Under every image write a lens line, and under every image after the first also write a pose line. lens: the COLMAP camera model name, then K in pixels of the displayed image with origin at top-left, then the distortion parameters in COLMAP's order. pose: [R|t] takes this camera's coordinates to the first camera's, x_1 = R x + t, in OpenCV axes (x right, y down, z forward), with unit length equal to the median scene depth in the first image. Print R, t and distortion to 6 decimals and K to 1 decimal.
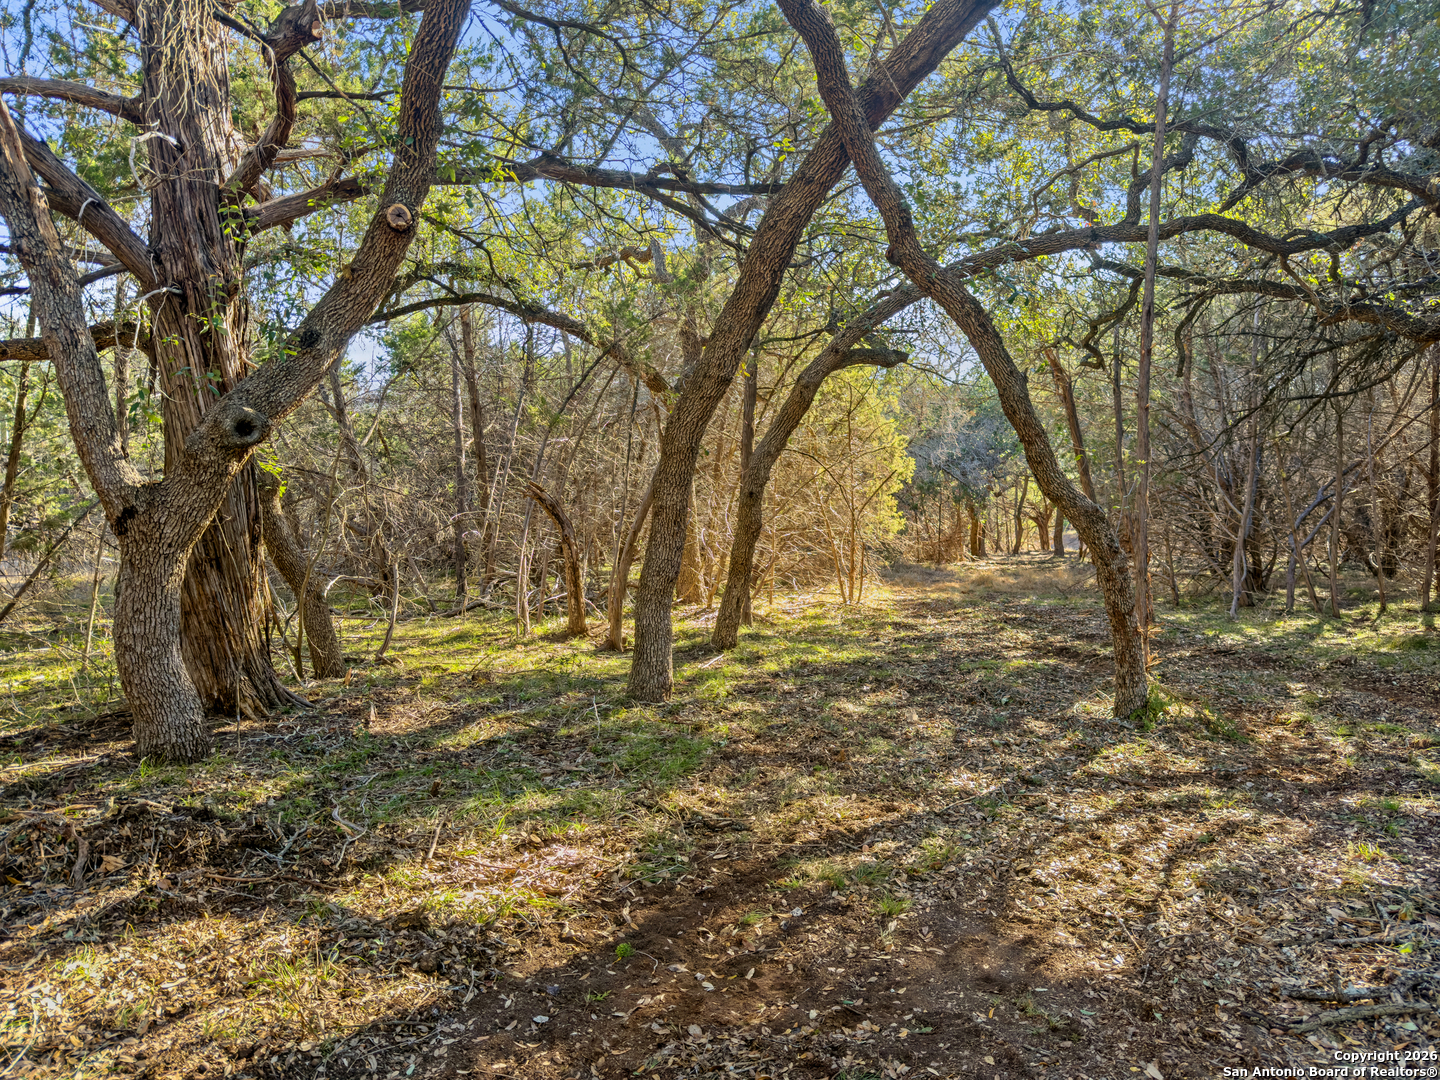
lens RADIAL K [[1002.1, 0, 718.5], [0, 1002.1, 538.9], [0, 0, 1]] dist [-0.021942, 0.014230]
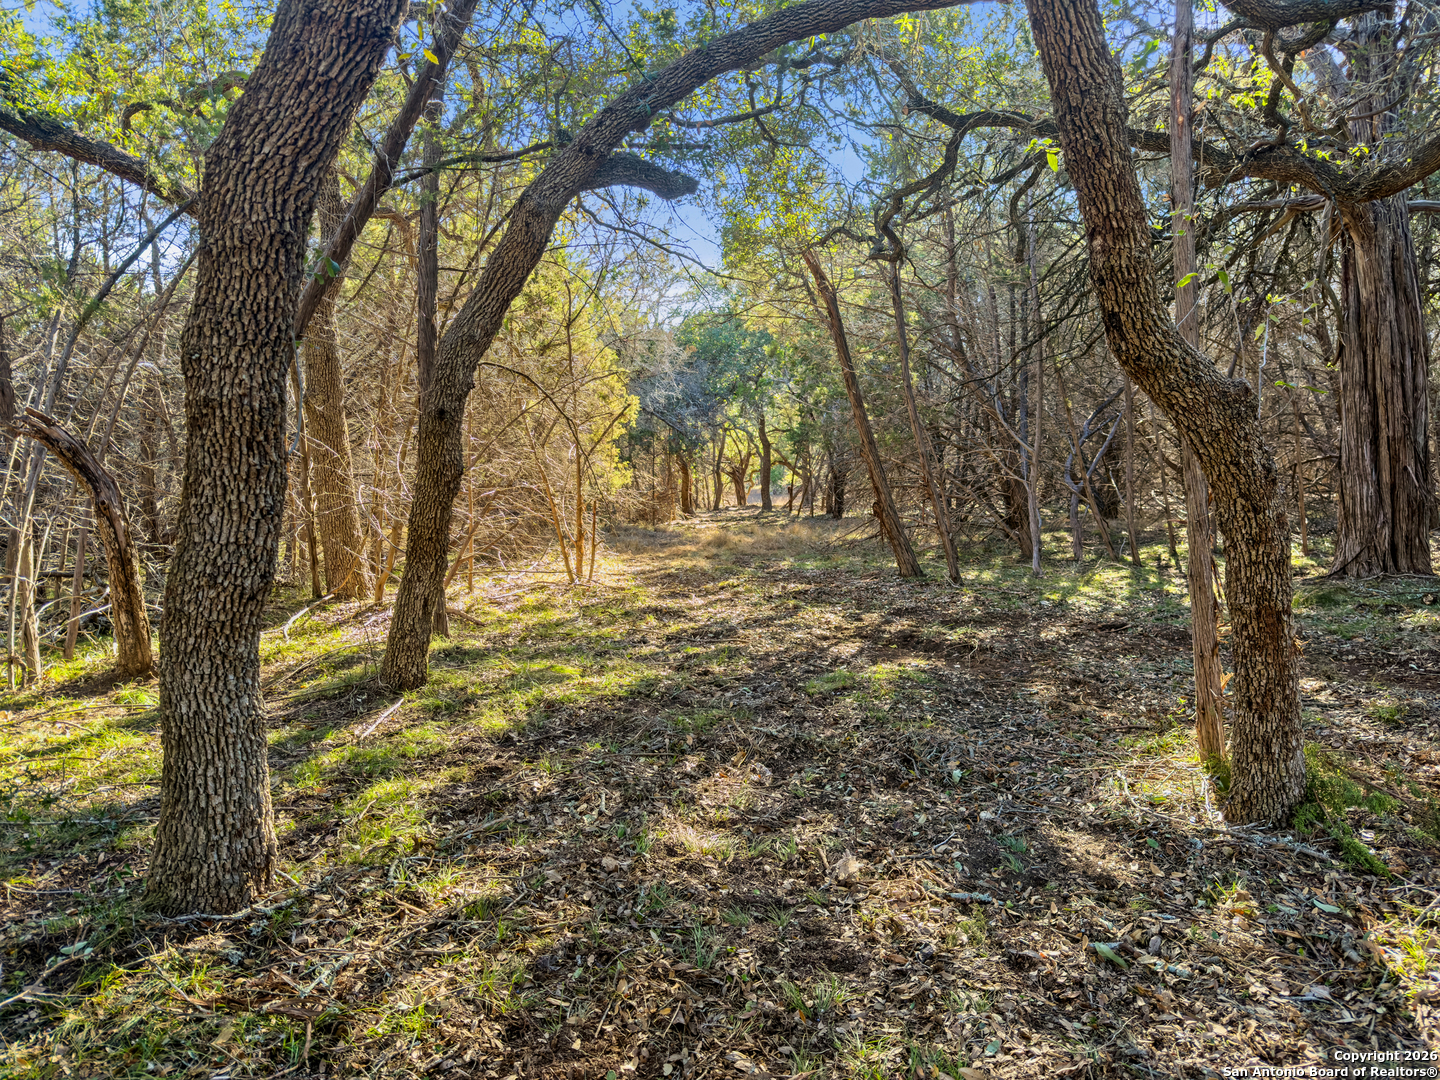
lens RADIAL K [[1002.1, 0, 719.9], [0, 1002.1, 541.0], [0, 0, 1]] dist [-0.021942, 0.014230]
pose [[0.950339, -0.048467, 0.307419, 0.004321], [0.036394, 0.998329, 0.044889, 0.005337], [-0.309081, -0.031472, 0.950515, 0.321470]]
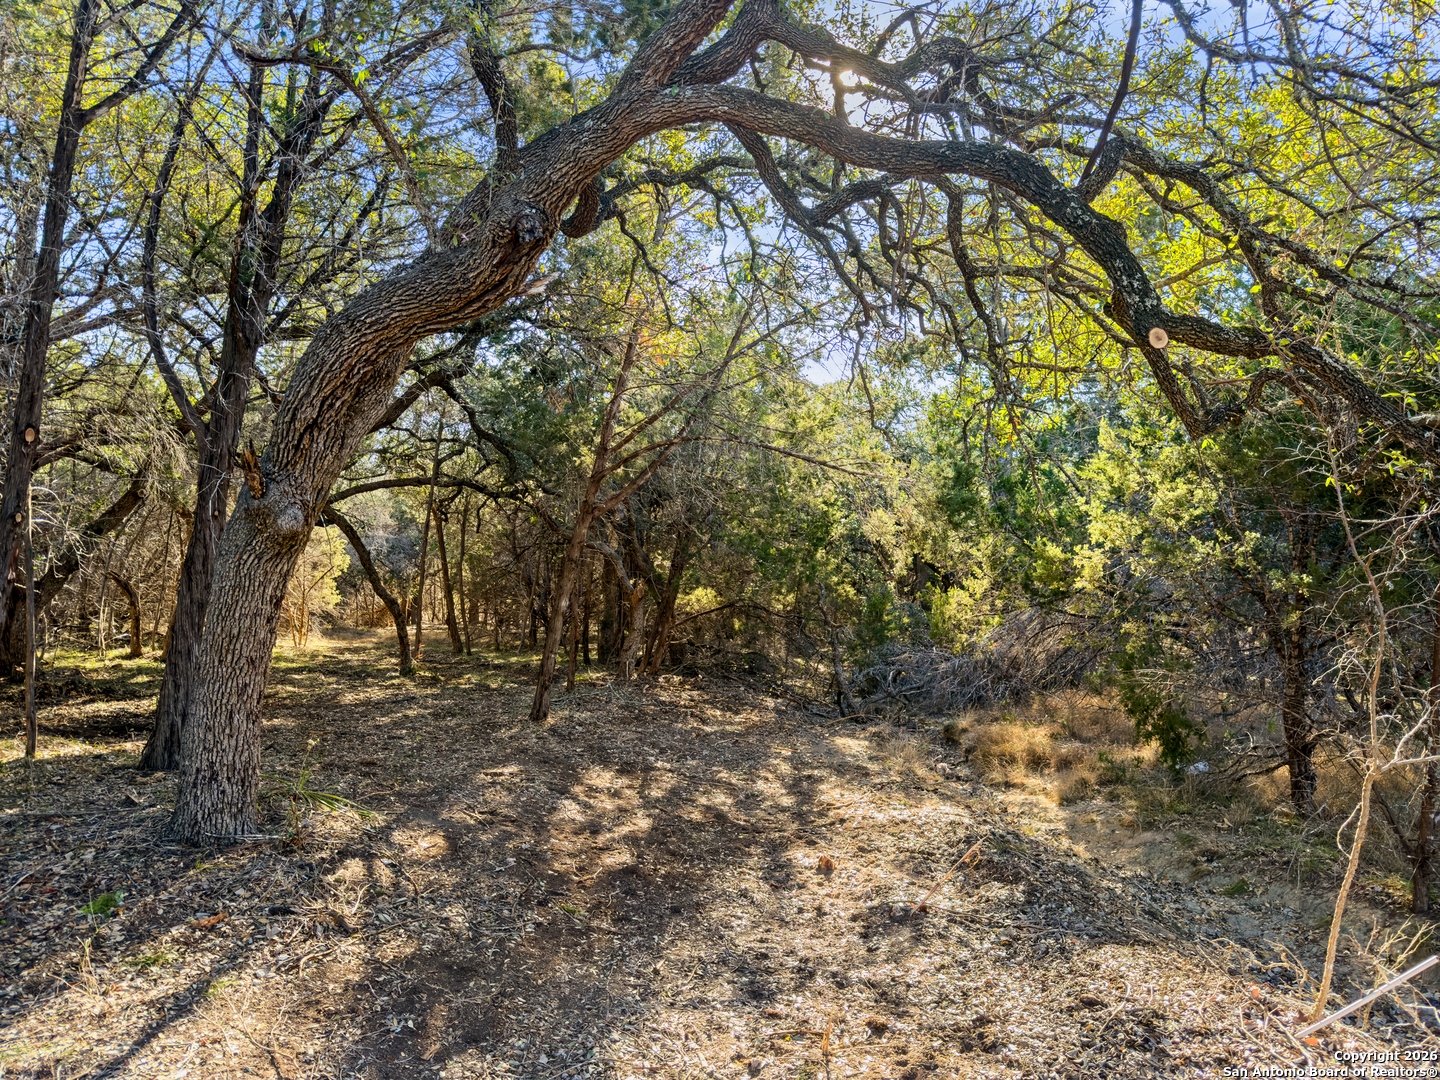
lens RADIAL K [[1002.1, 0, 723.7], [0, 1002.1, 537.1], [0, 0, 1]] dist [-0.021942, 0.014230]
pose [[0.863774, 0.061283, 0.500140, -0.118617], [-0.024145, 0.996470, -0.080398, -0.000737], [-0.503301, 0.057369, 0.862204, -0.945153]]
